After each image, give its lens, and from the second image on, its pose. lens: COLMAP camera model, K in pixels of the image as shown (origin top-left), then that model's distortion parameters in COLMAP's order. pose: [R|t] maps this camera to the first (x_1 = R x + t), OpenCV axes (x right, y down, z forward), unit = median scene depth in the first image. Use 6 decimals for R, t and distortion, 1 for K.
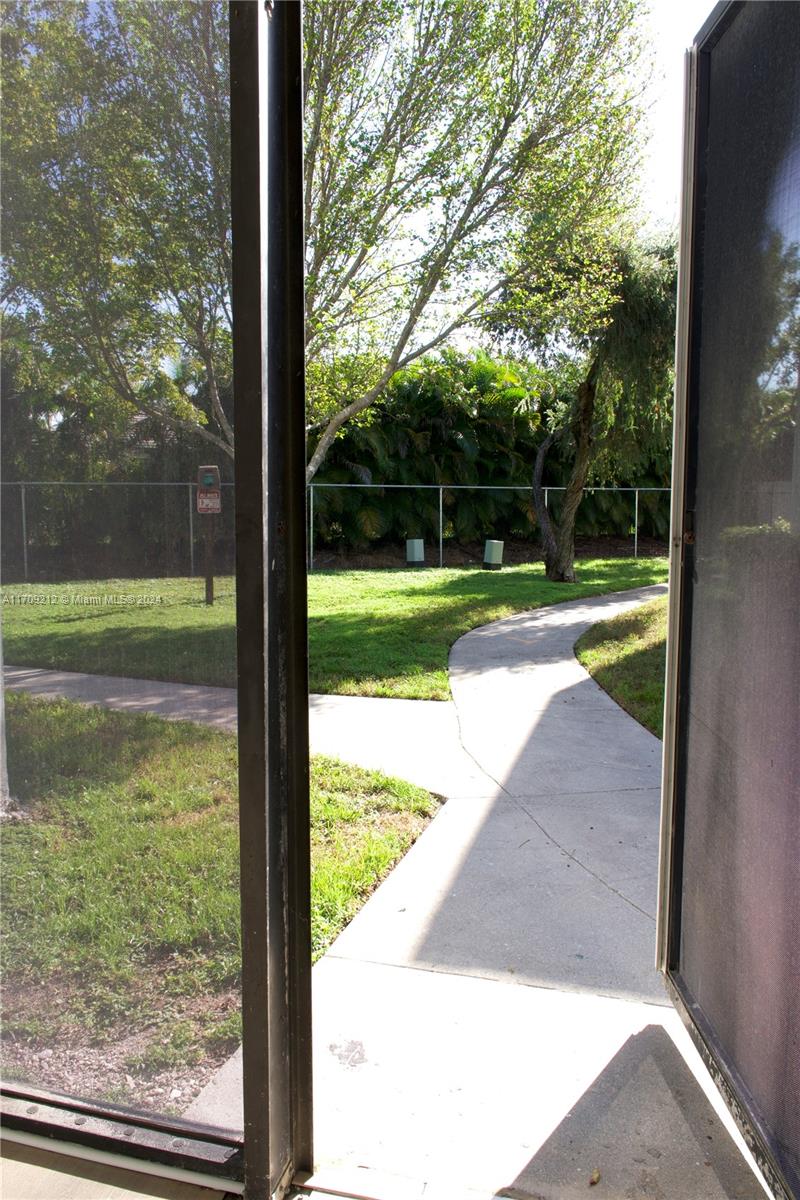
lens RADIAL K [[951.5, 0, 400.0], [0, 951.5, 600.0], [0, 0, 1]] dist [-0.010176, 0.016892]
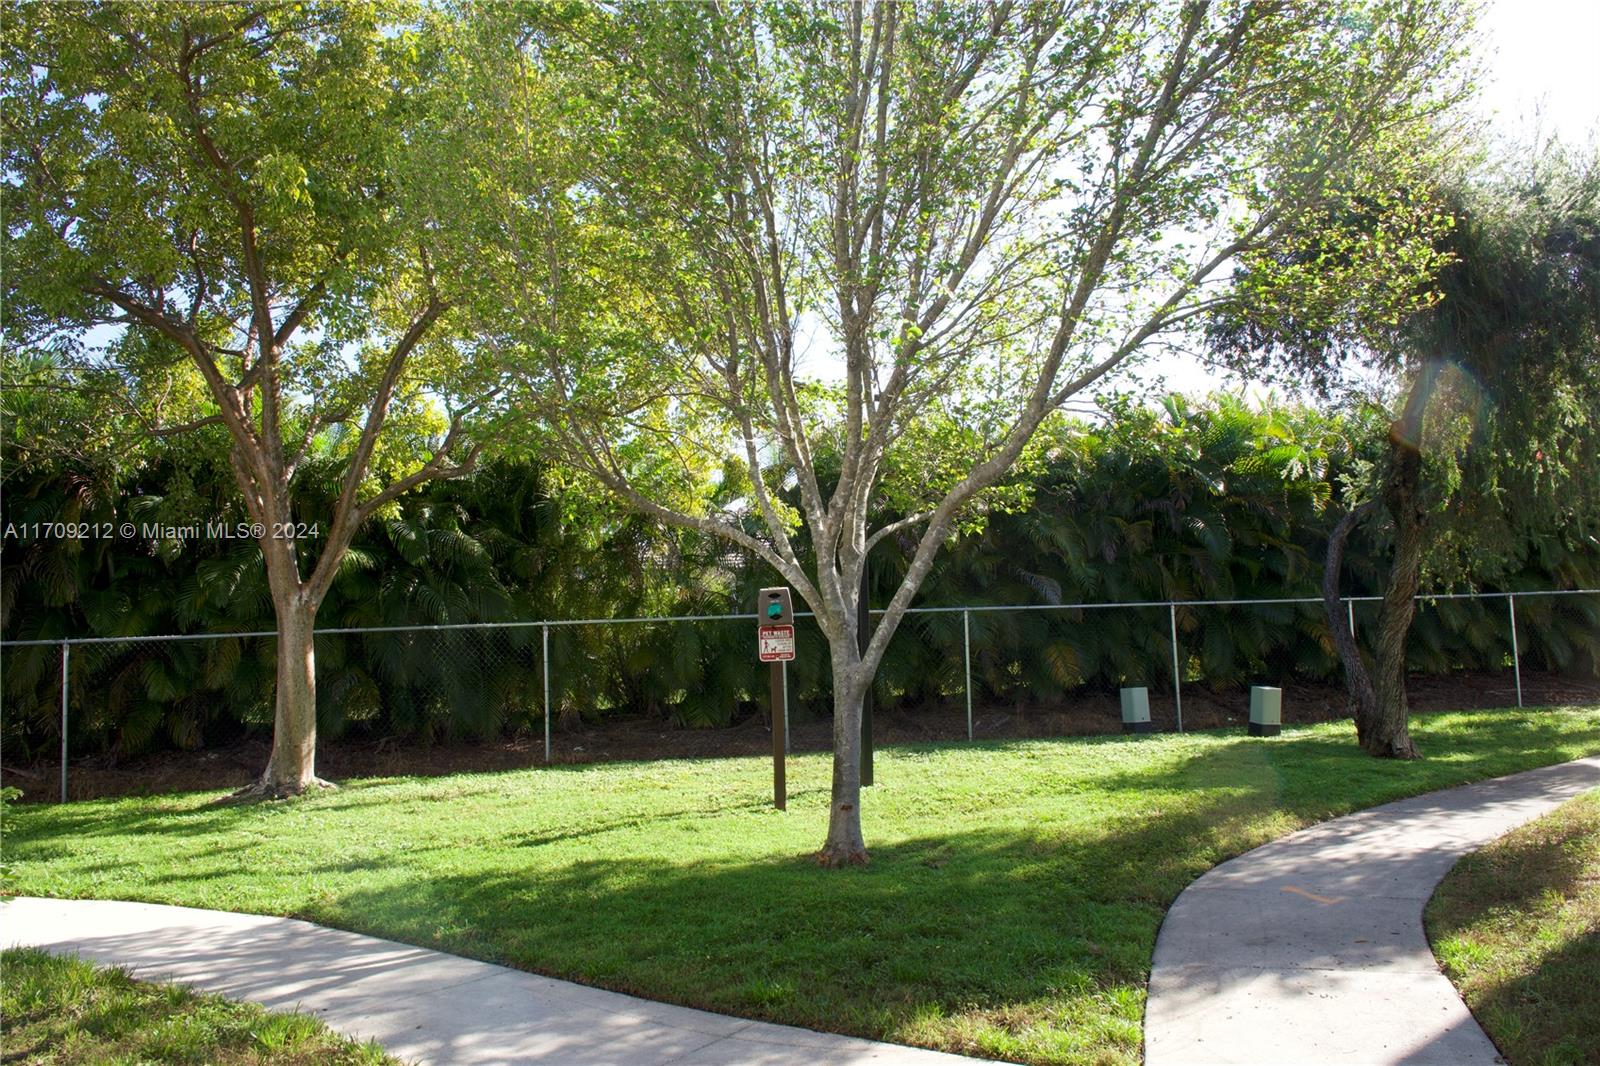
lens RADIAL K [[1268.7, 0, 800.0], [0, 1268.7, 533.0], [0, 0, 1]] dist [-0.010176, 0.016892]
pose [[0.964968, -0.054463, -0.256652, 0.030828], [0.007759, 0.983713, -0.179576, -0.019792], [0.262252, 0.171294, 0.949675, 0.157387]]
